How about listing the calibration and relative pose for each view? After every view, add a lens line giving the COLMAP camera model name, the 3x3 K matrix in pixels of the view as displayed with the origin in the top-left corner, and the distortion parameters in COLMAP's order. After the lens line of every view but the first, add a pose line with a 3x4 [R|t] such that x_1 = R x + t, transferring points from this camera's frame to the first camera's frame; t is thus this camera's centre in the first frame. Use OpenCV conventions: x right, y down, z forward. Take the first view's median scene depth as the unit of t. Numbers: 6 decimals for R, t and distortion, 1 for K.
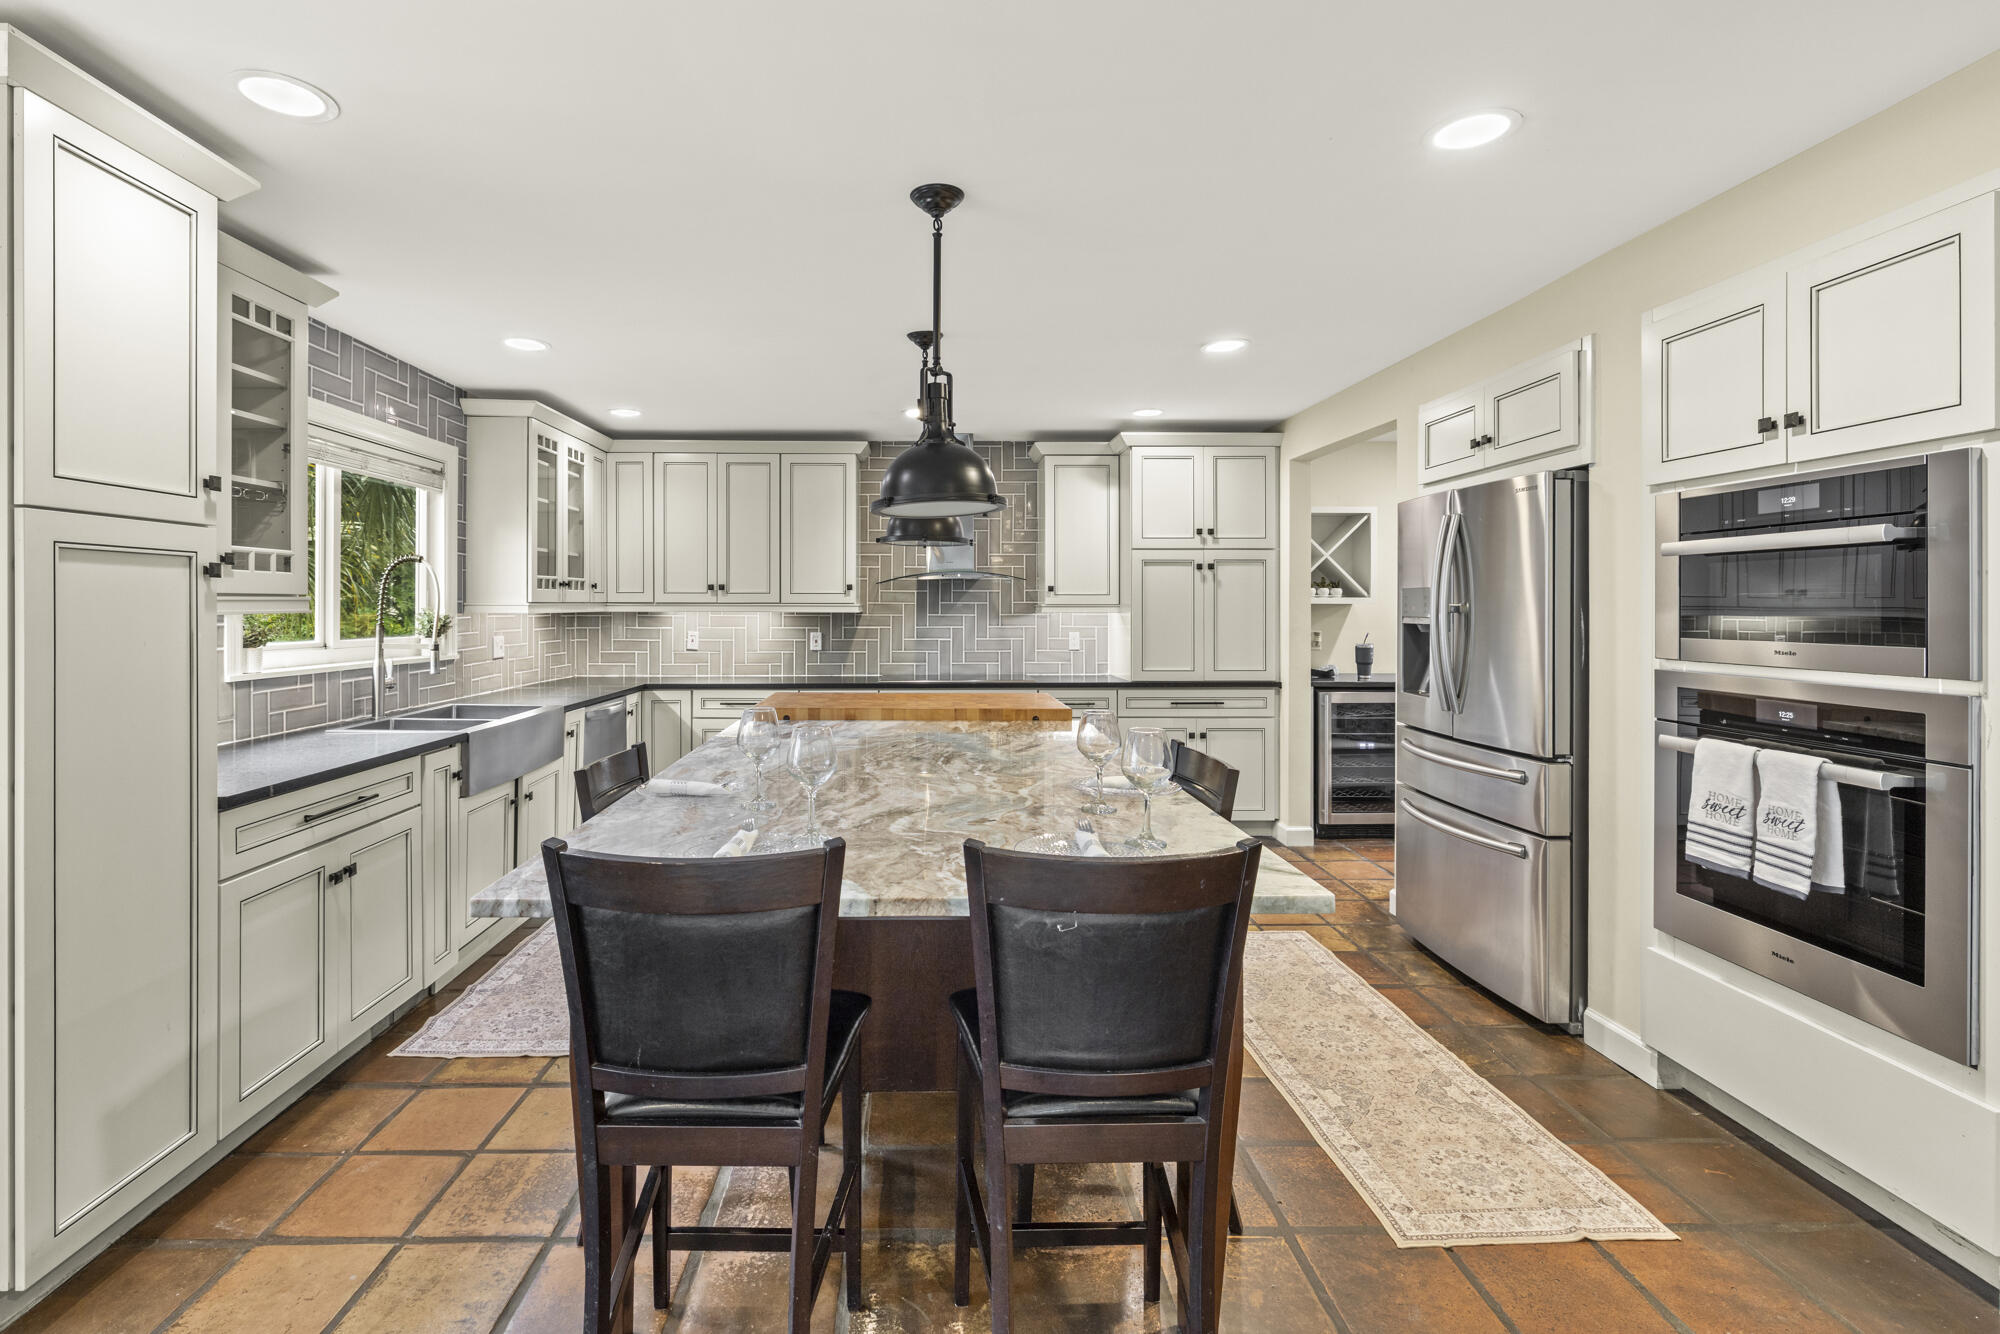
lens RADIAL K [[907.7, 0, 936.5], [0, 907.7, 605.4], [0, 0, 1]] dist [0.000407, -0.002221]
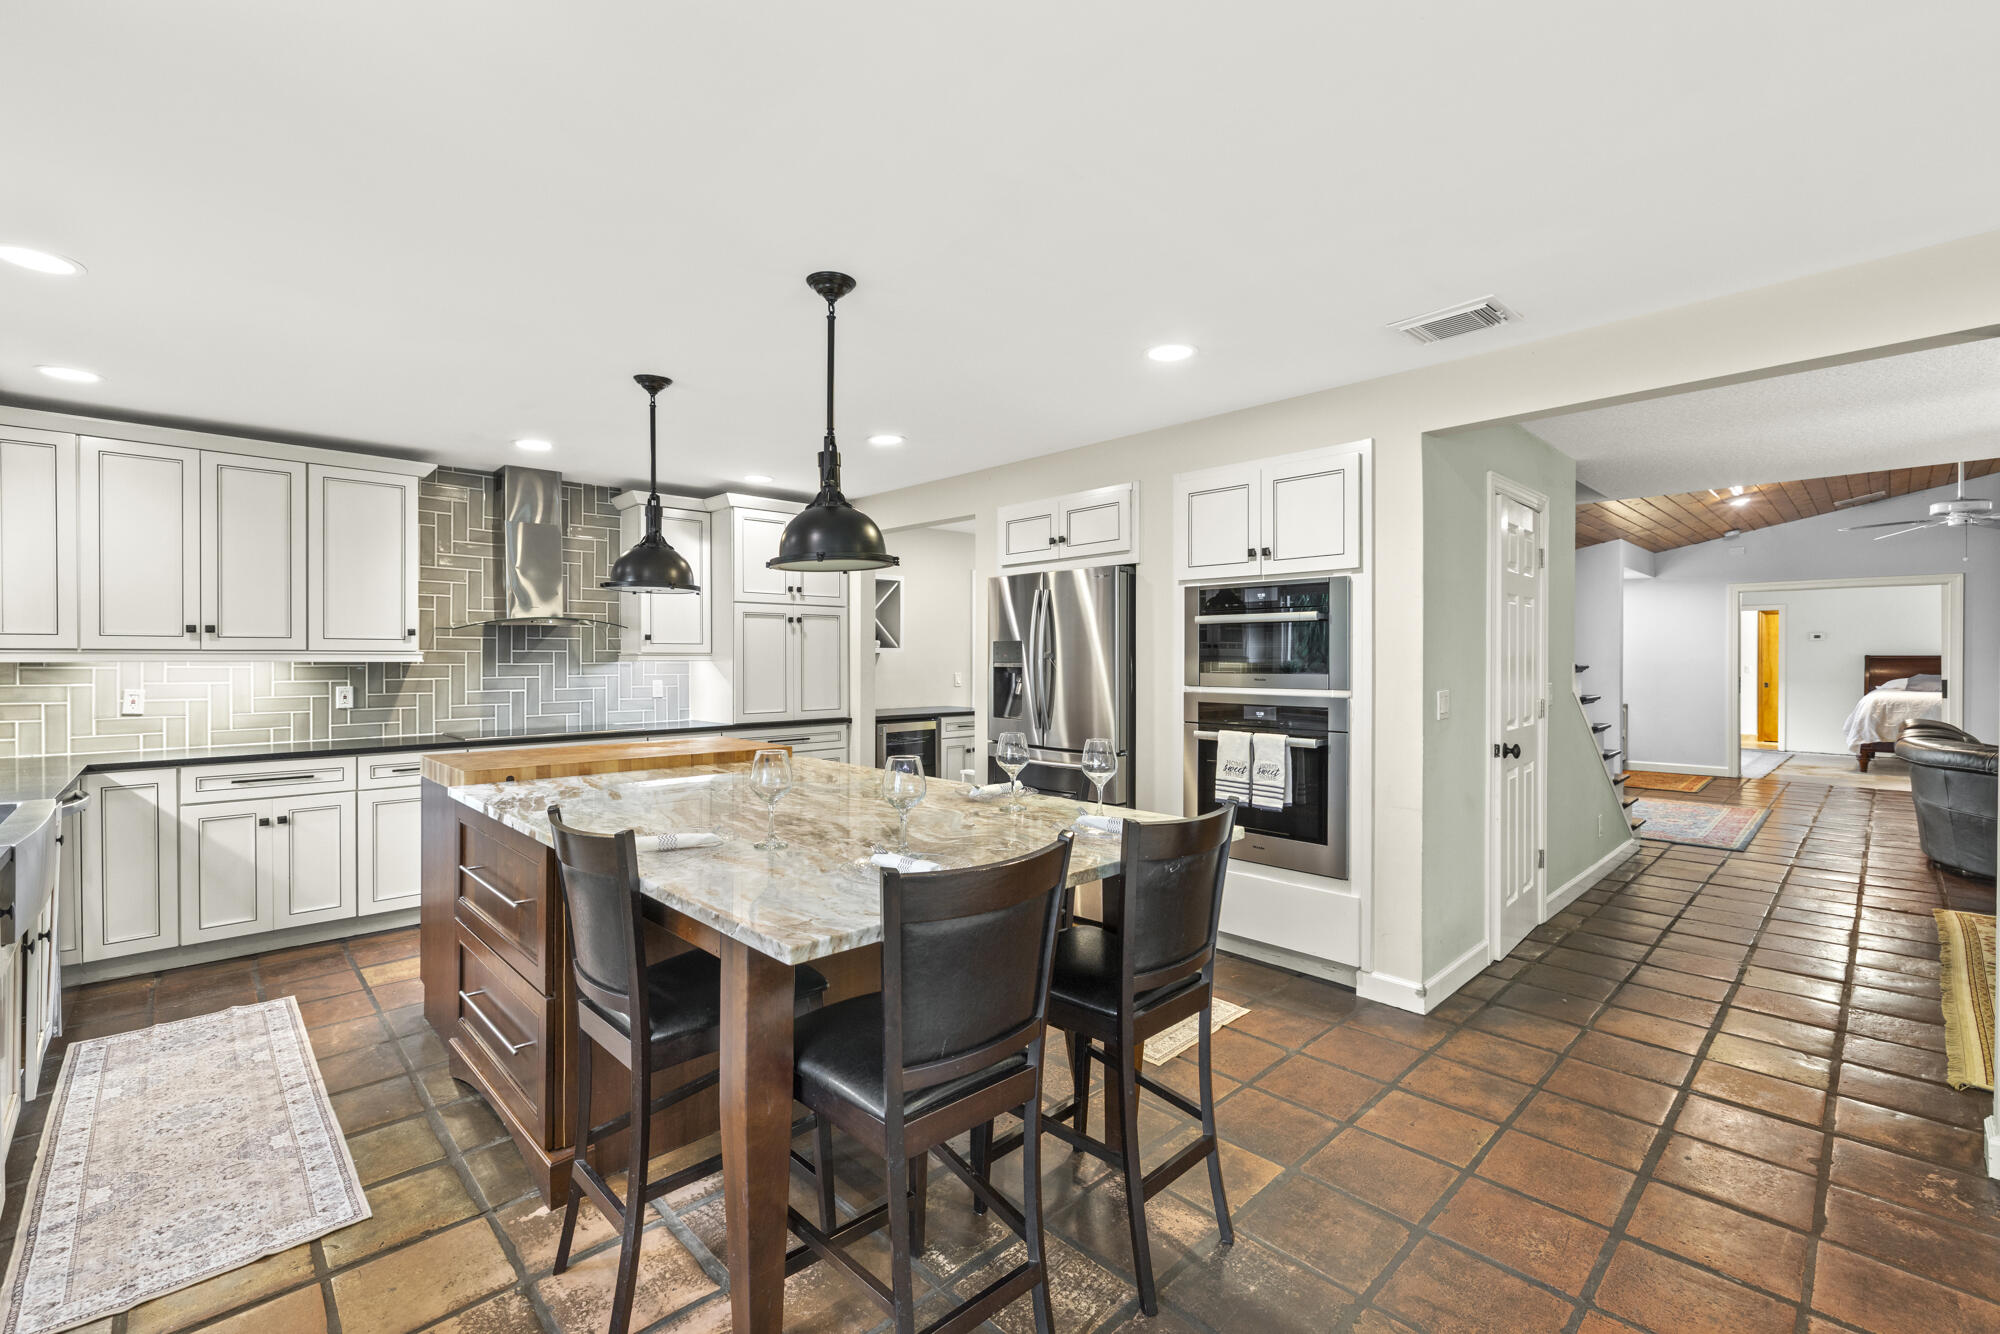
lens RADIAL K [[858.9, 0, 988.8], [0, 858.9, 660.9], [0, 0, 1]] dist [-0.003599, 0.000798]
pose [[0.738370, -0.003888, 0.674384, -0.305107], [-0.000434, 0.999980, 0.006240, 0.002275], [-0.674395, -0.004900, 0.738354, 0.049533]]
